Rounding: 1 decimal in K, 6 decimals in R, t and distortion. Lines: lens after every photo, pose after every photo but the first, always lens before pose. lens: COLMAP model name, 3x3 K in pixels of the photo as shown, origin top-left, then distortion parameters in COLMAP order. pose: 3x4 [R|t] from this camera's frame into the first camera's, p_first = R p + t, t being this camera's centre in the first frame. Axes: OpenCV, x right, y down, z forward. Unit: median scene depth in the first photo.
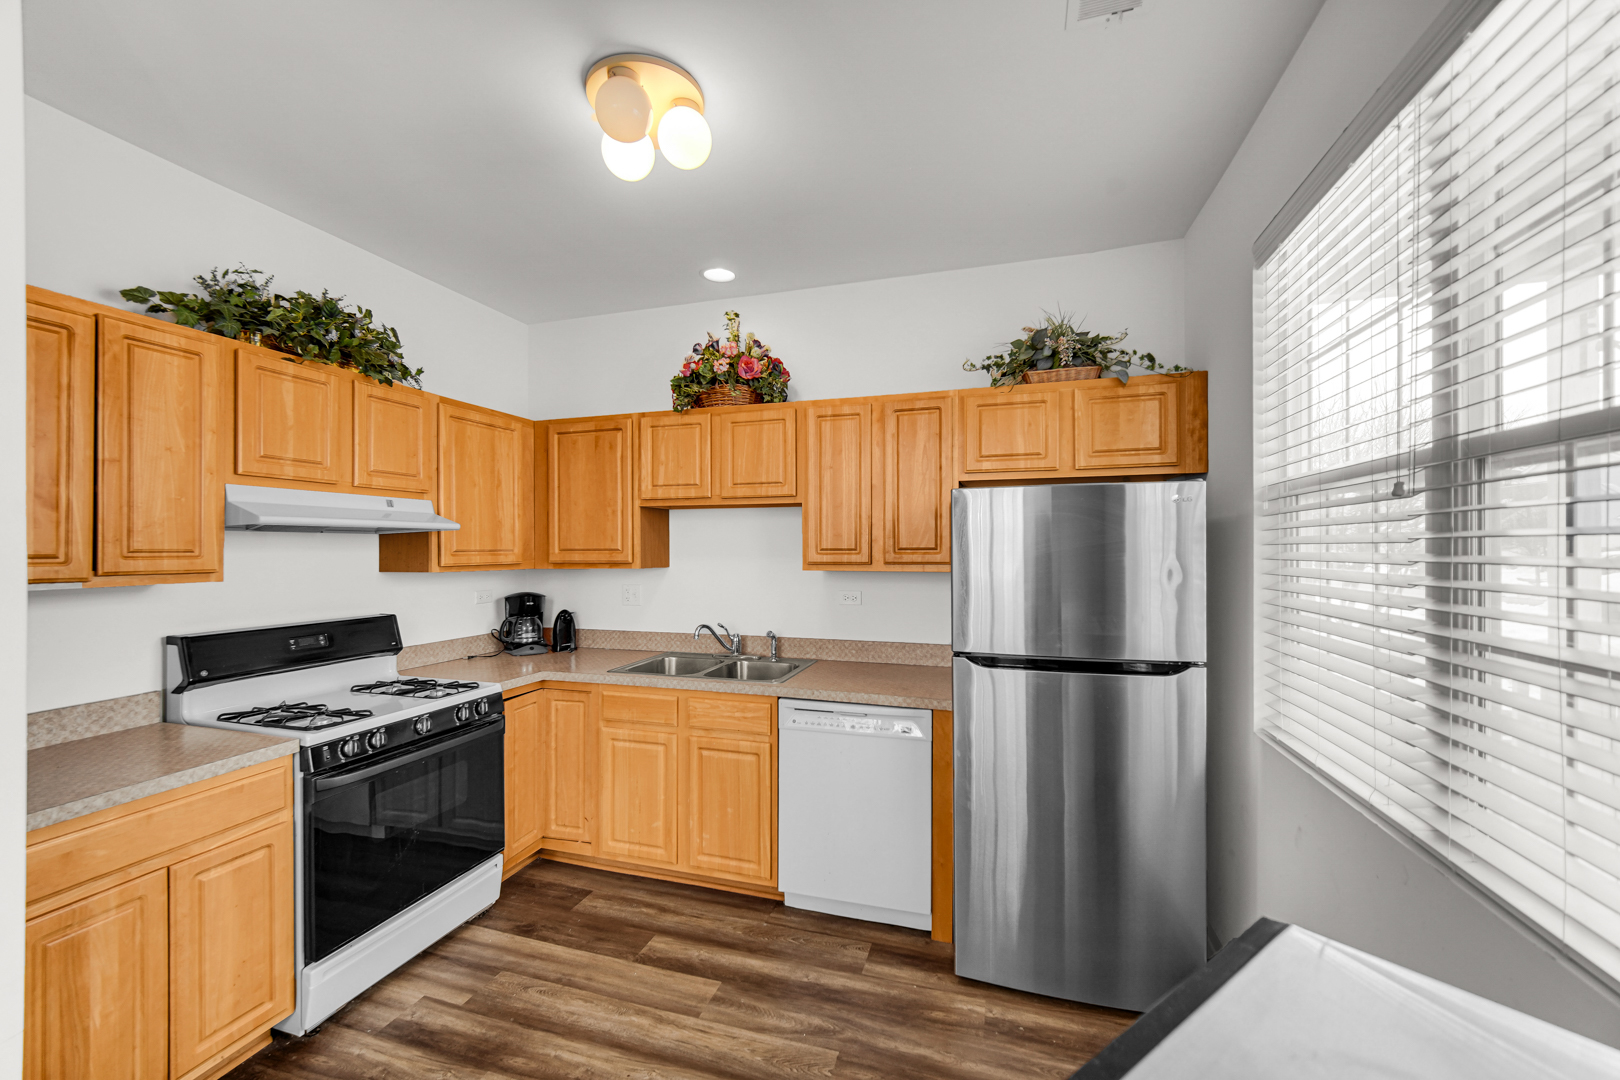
lens RADIAL K [[642.7, 0, 804.4], [0, 642.7, 546.1], [0, 0, 1]] dist [0.001917, 0.000083]
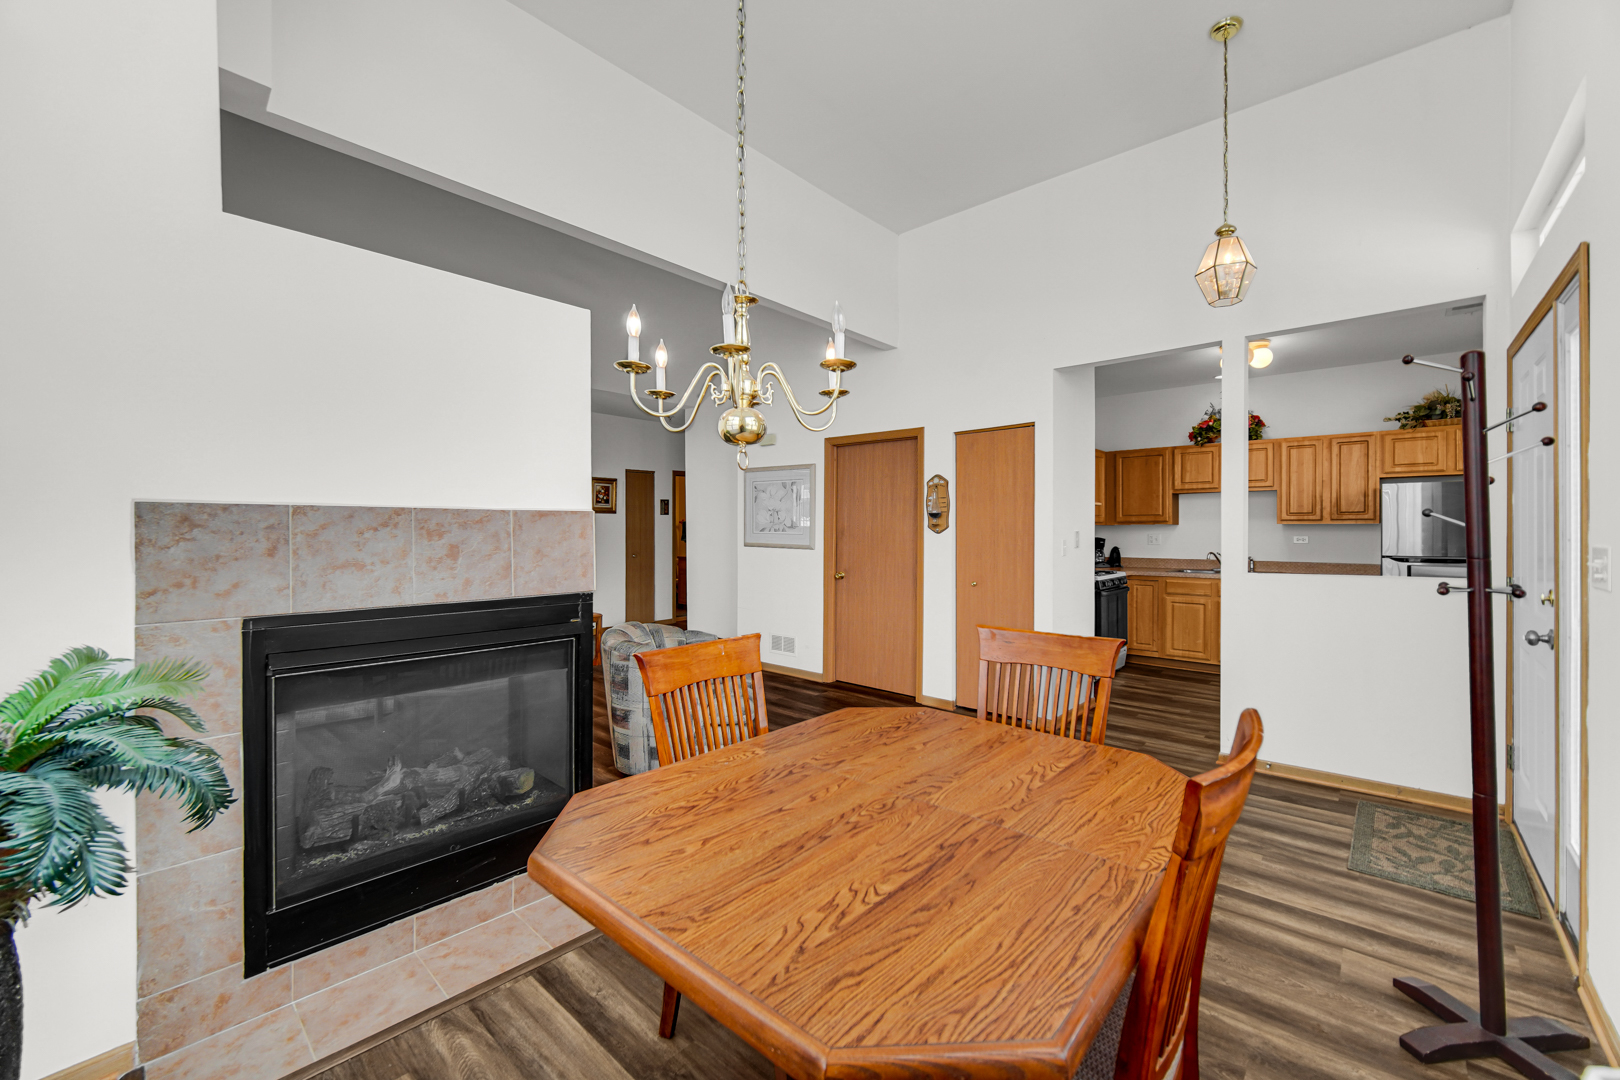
lens RADIAL K [[642.7, 0, 812.6], [0, 642.7, 530.4], [0, 0, 1]] dist [0.001917, 0.000083]
pose [[0.912672, 0.001996, -0.408688, -0.528074], [0.000022, 0.999988, 0.004932, 0.050910], [0.408693, -0.004511, 0.912661, -1.481996]]
